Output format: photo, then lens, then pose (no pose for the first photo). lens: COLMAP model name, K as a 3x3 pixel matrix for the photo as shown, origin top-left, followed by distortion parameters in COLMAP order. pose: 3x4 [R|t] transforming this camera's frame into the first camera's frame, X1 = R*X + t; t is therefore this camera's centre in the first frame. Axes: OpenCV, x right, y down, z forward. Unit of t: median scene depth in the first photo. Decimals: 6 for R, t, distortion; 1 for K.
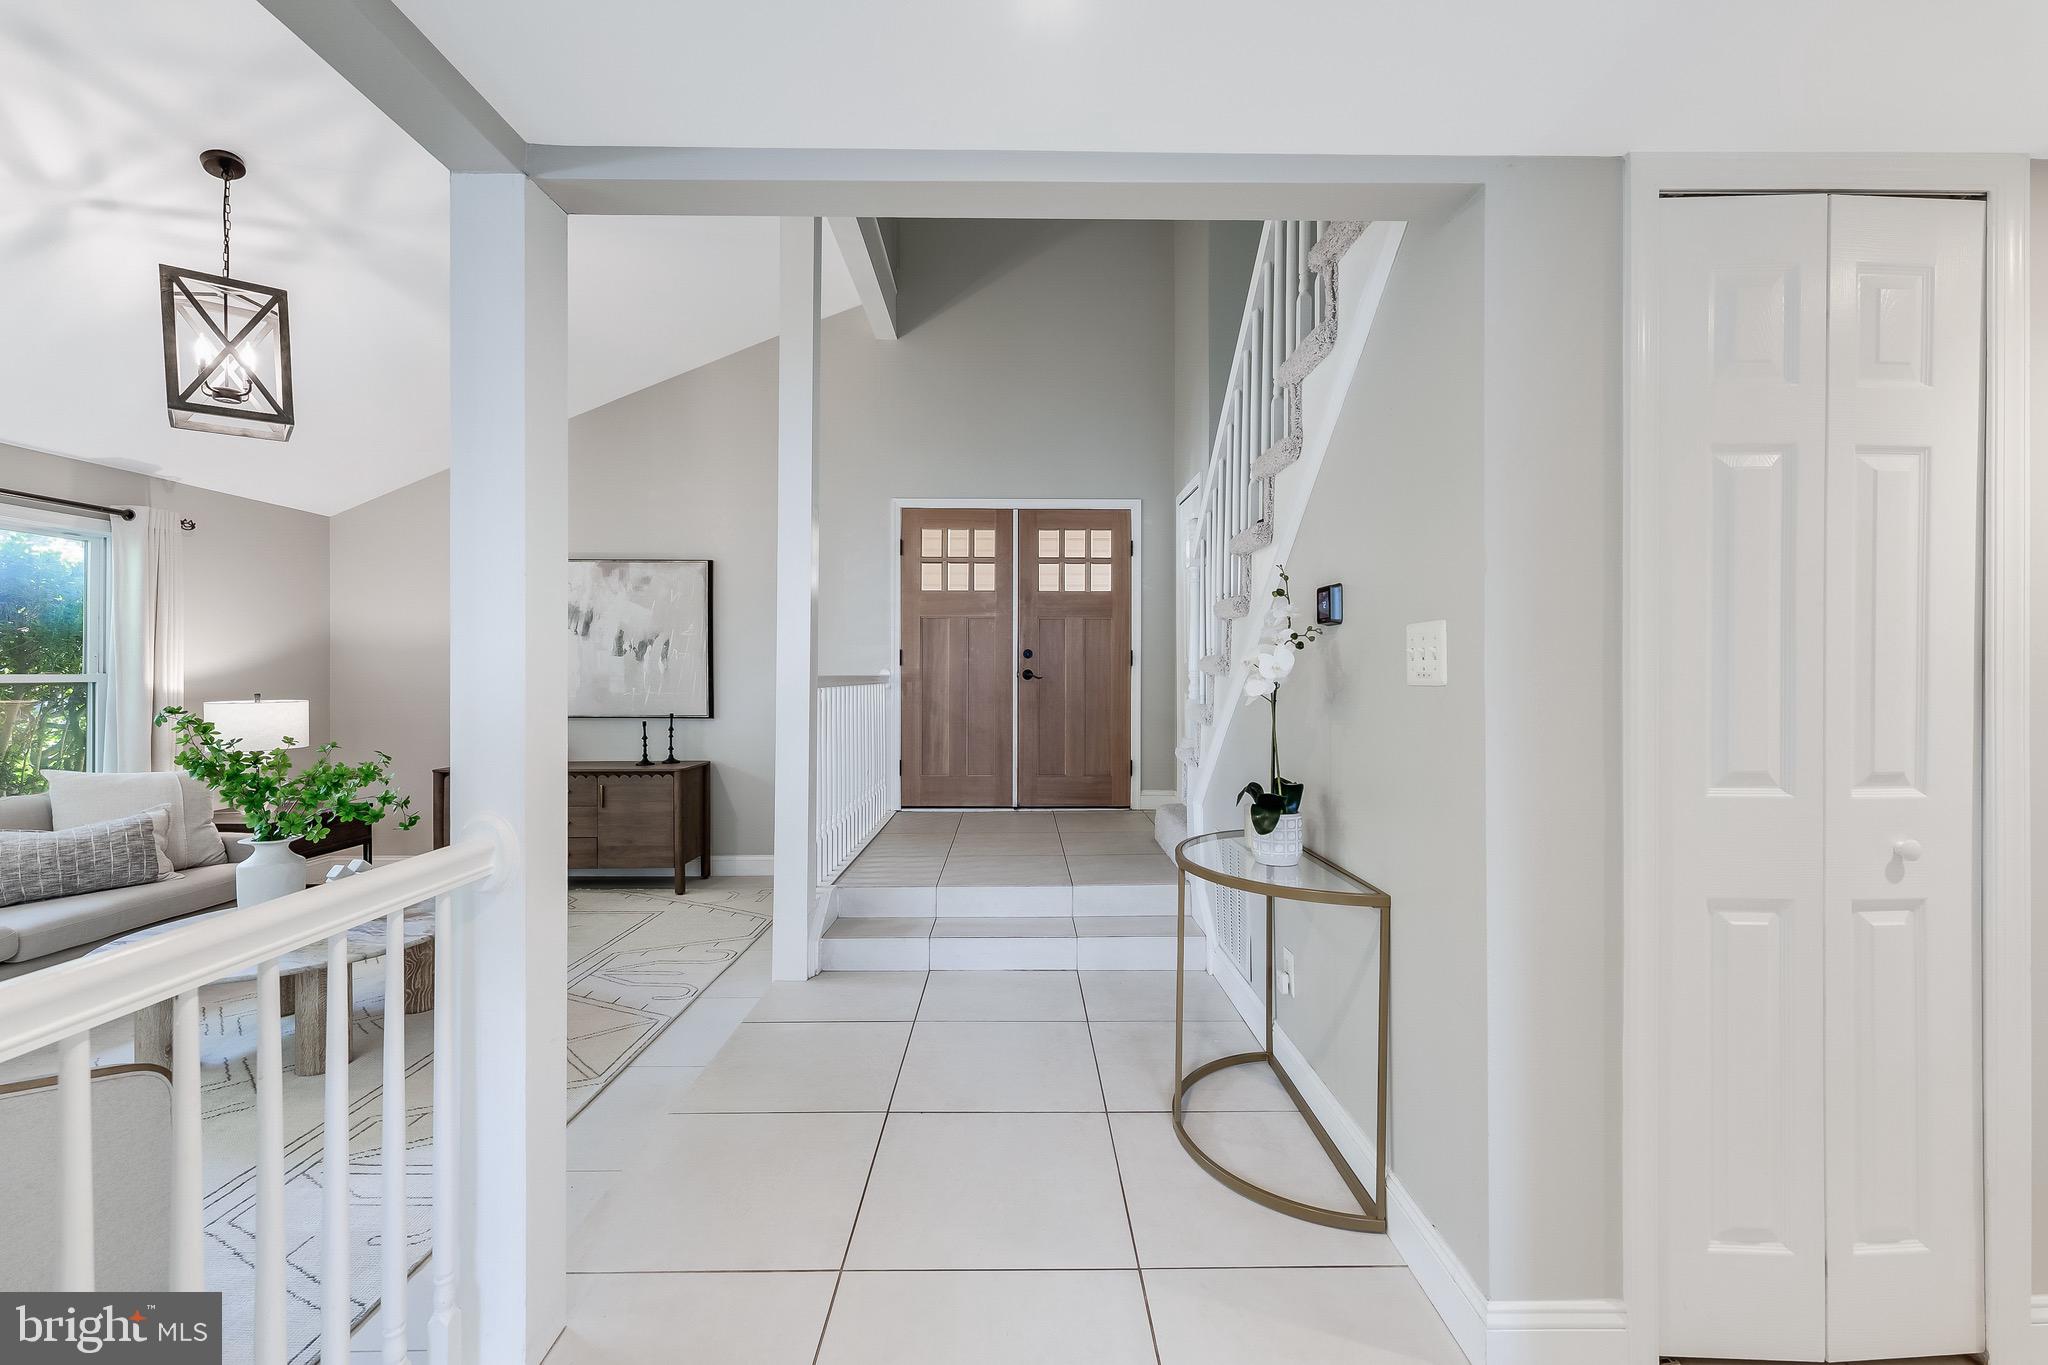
lens RADIAL K [[832.6, 0, 1024.6], [0, 832.6, 676.7], [0, 0, 1]] dist [0.002141, 0.000430]
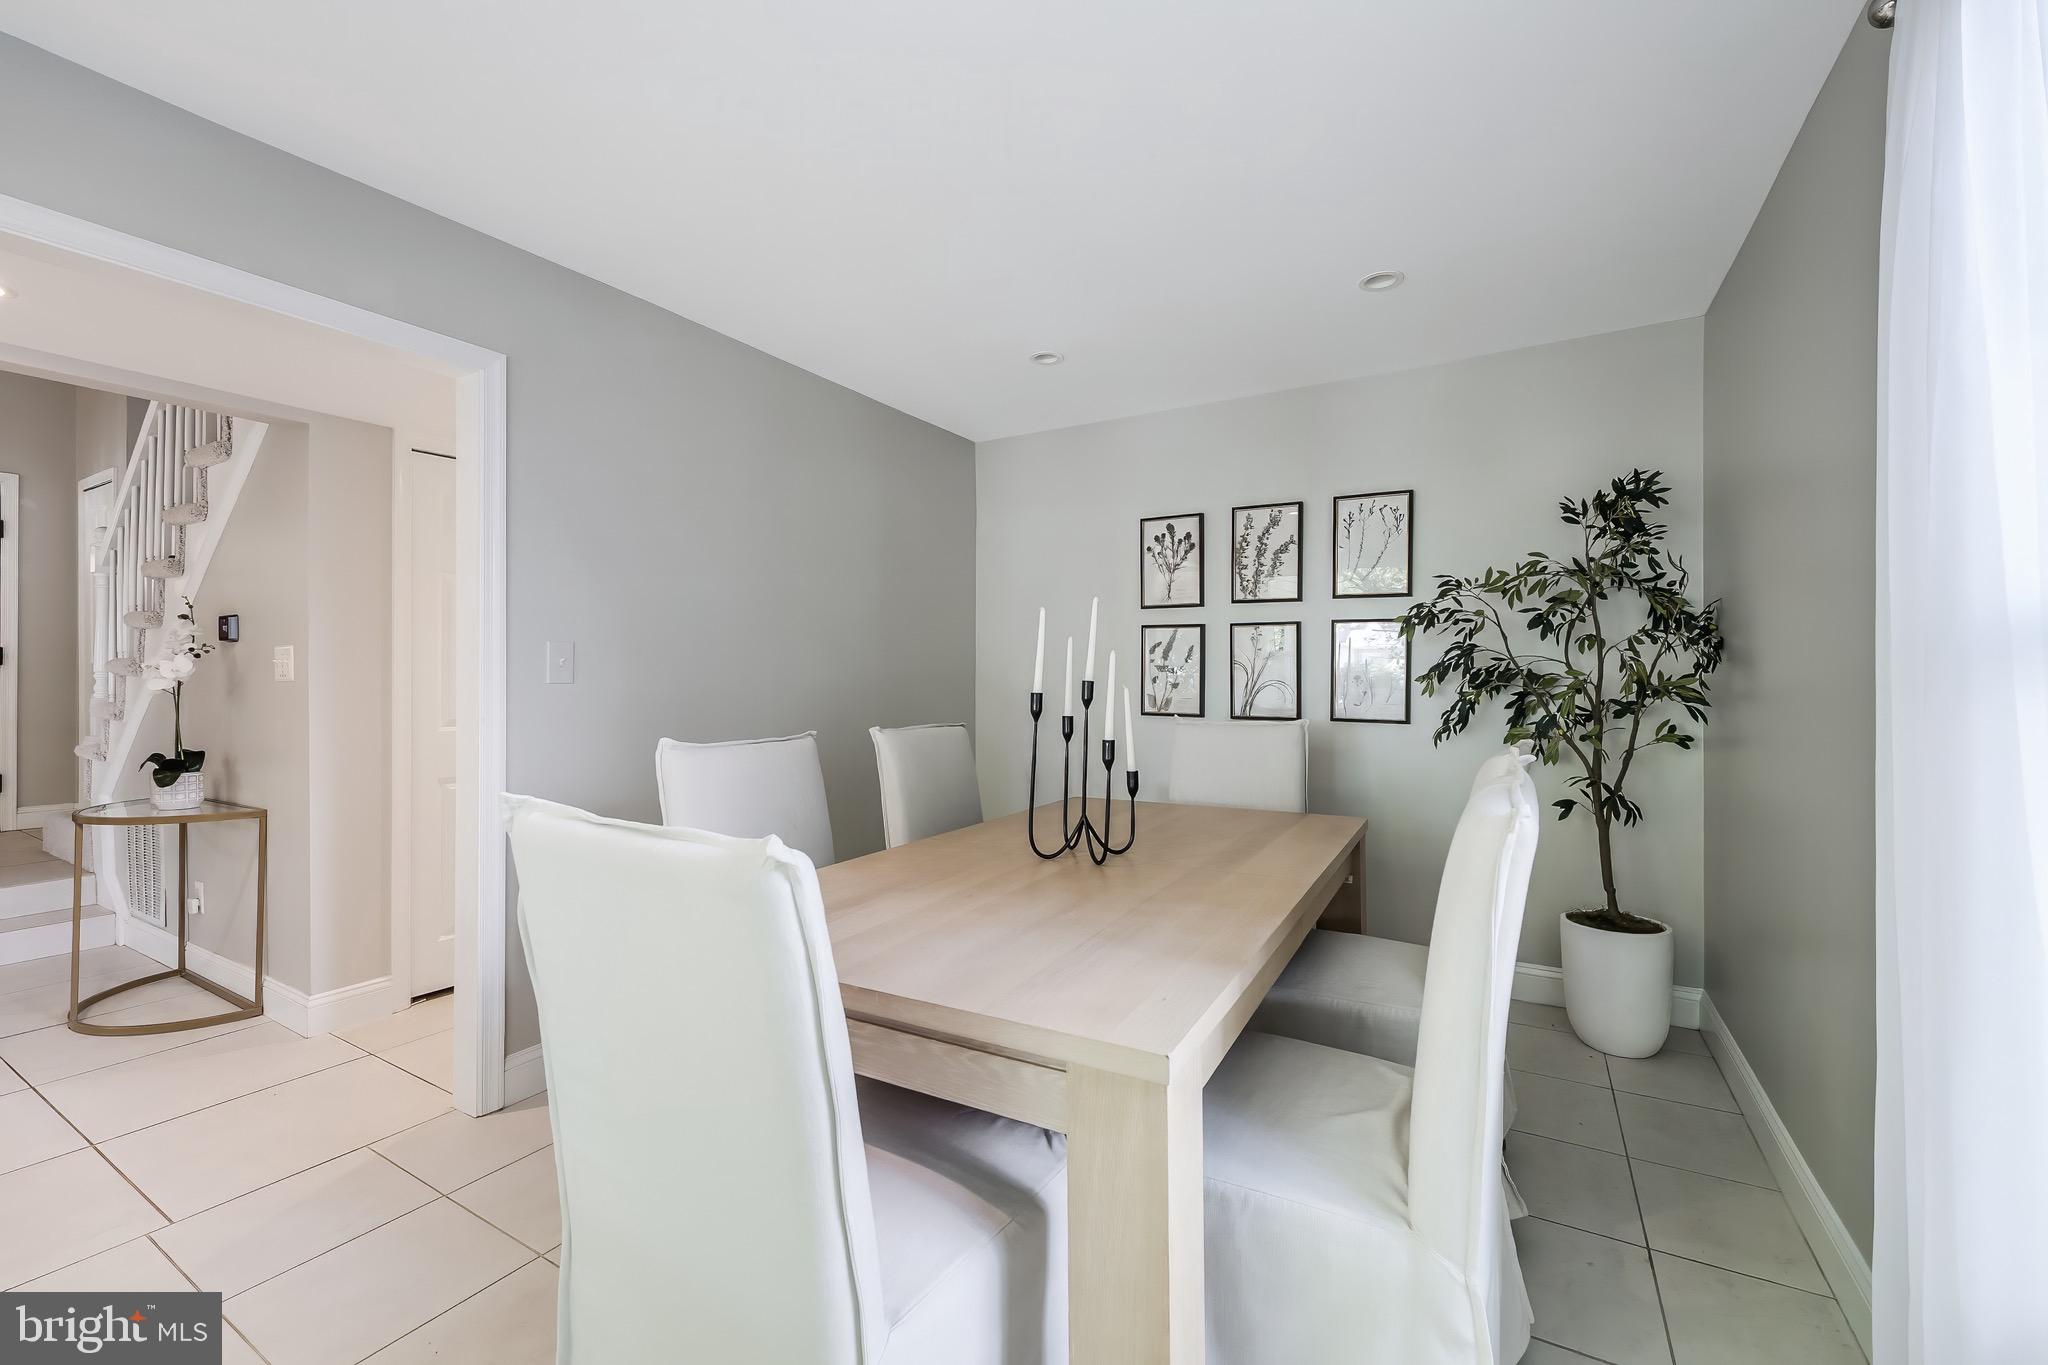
lens RADIAL K [[832.6, 0, 1021.1], [0, 832.6, 671.6], [0, 0, 1]] dist [0.002141, 0.000430]
pose [[0.520524, 0.002362, 0.853844, -0.144079], [0.002407, 0.999988, -0.004233, 0.000531], [-0.853844, 0.004258, 0.520512, -0.841276]]
